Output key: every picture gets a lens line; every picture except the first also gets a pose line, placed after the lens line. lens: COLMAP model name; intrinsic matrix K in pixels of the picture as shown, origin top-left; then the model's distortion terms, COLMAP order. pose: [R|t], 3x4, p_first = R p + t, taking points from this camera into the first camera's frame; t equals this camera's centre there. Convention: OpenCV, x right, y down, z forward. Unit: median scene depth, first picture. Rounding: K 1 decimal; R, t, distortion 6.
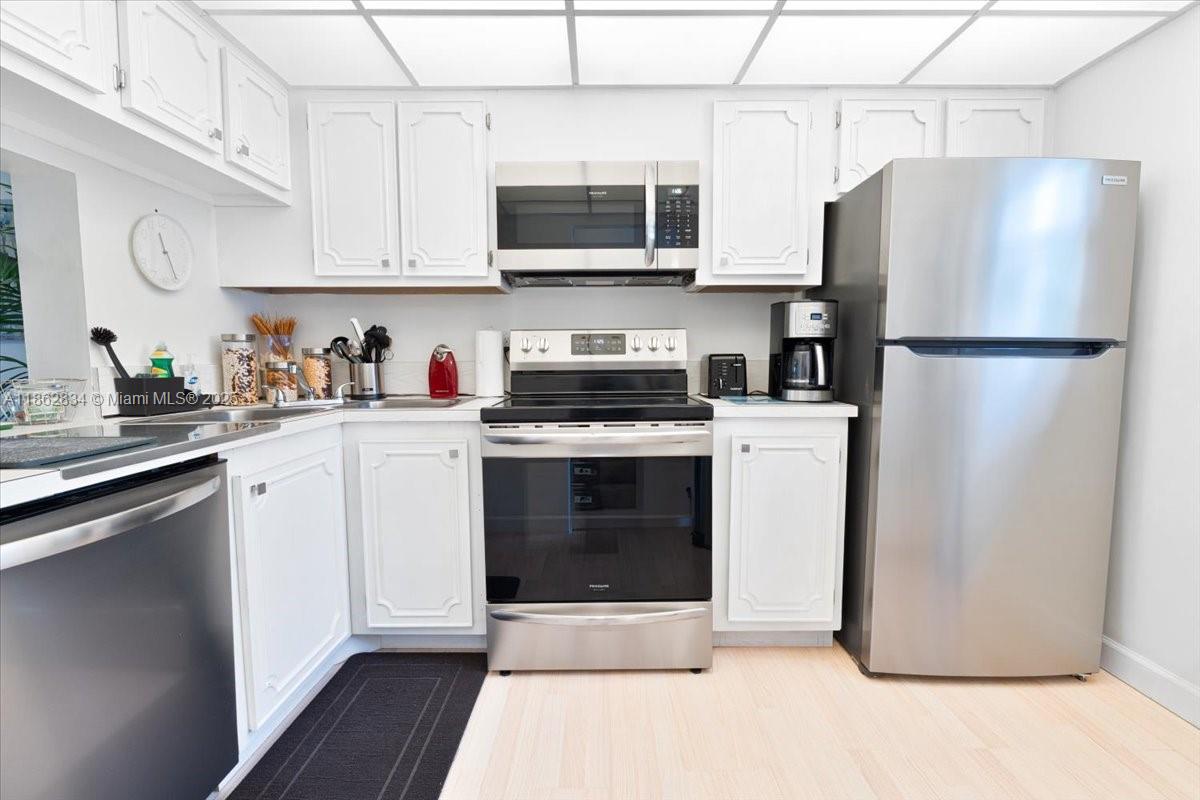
lens RADIAL K [[521.3, 0, 597.5], [0, 521.3, 398.4], [0, 0, 1]] dist [-0.005049, -0.000417]
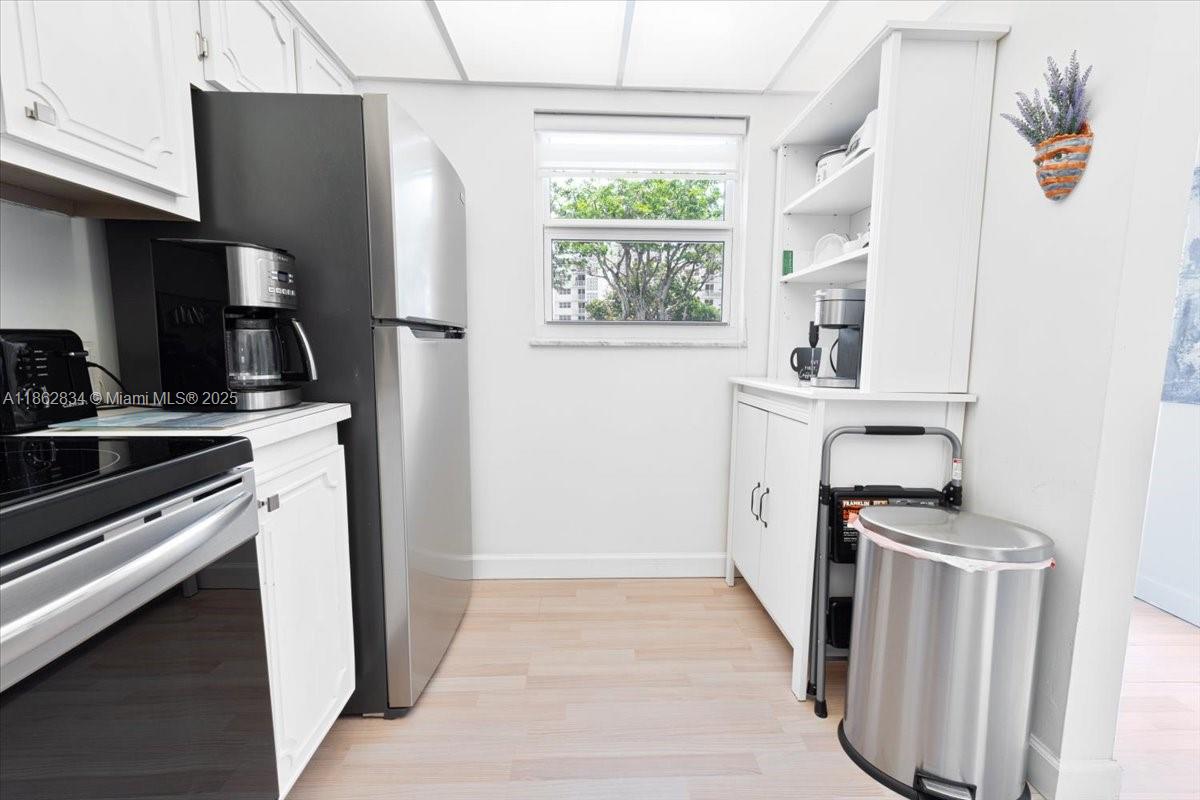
lens RADIAL K [[521.3, 0, 602.4], [0, 521.3, 400.2], [0, 0, 1]] dist [-0.005049, -0.000417]
pose [[-0.070401, -0.107925, 0.991663, -0.261466], [0.068579, 0.991254, 0.112749, -0.047918], [-0.995159, 0.075945, -0.062384, 0.632545]]
